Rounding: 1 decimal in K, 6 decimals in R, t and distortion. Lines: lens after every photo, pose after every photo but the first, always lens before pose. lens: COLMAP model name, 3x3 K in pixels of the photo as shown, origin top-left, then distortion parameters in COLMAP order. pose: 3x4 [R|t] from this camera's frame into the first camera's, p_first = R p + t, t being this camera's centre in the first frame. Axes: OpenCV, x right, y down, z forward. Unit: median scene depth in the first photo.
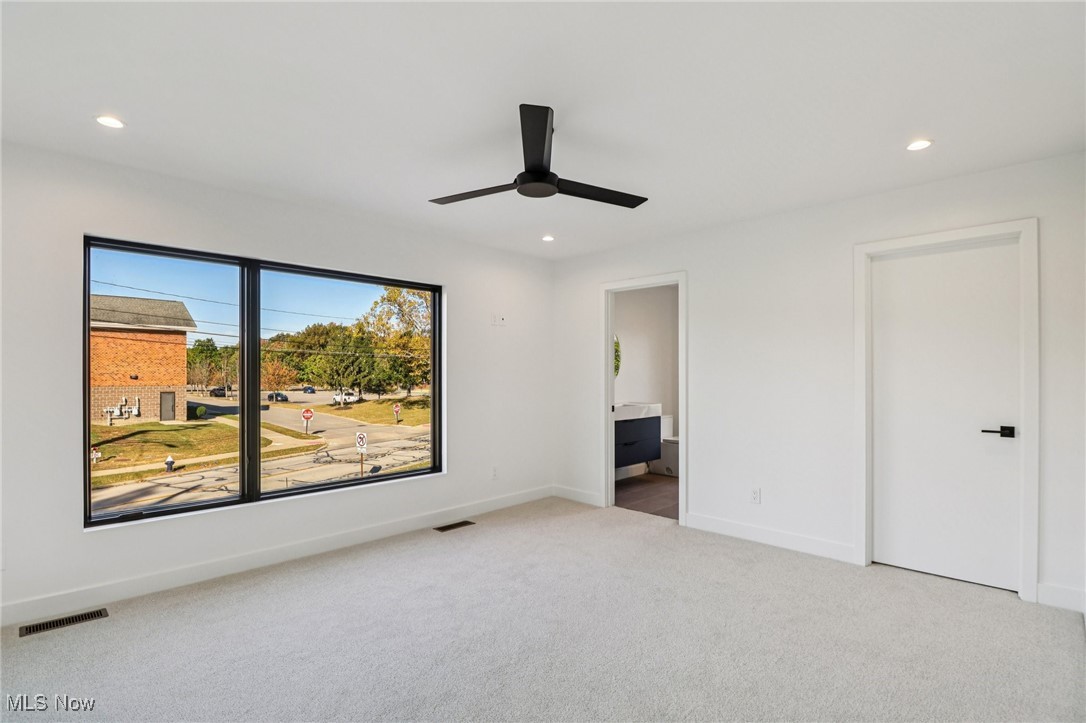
lens RADIAL K [[532.5, 0, 540.0], [0, 532.5, 367.0], [0, 0, 1]] dist [-0.000730, -0.000268]
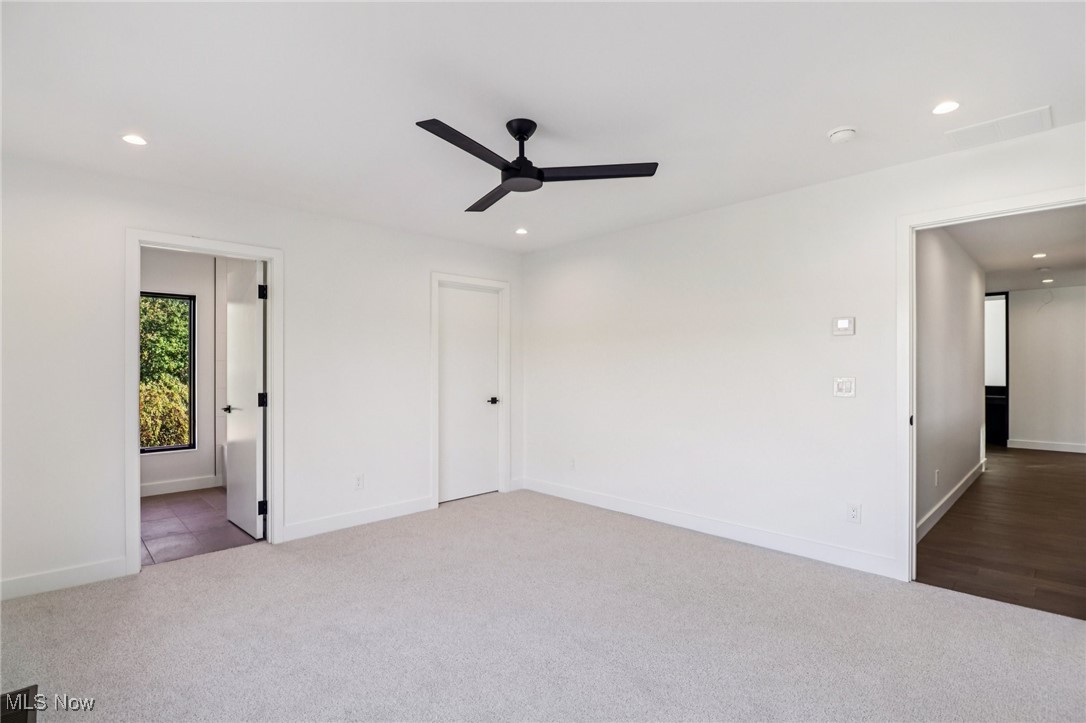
lens RADIAL K [[532.5, 0, 540.0], [0, 532.5, 367.0], [0, 0, 1]] dist [-0.000730, -0.000268]
pose [[0.019479, 0.005609, 0.999795, -0.263098], [-0.003281, 0.999979, -0.005546, 0.006172], [-0.999805, -0.003173, 0.019497, 0.246749]]
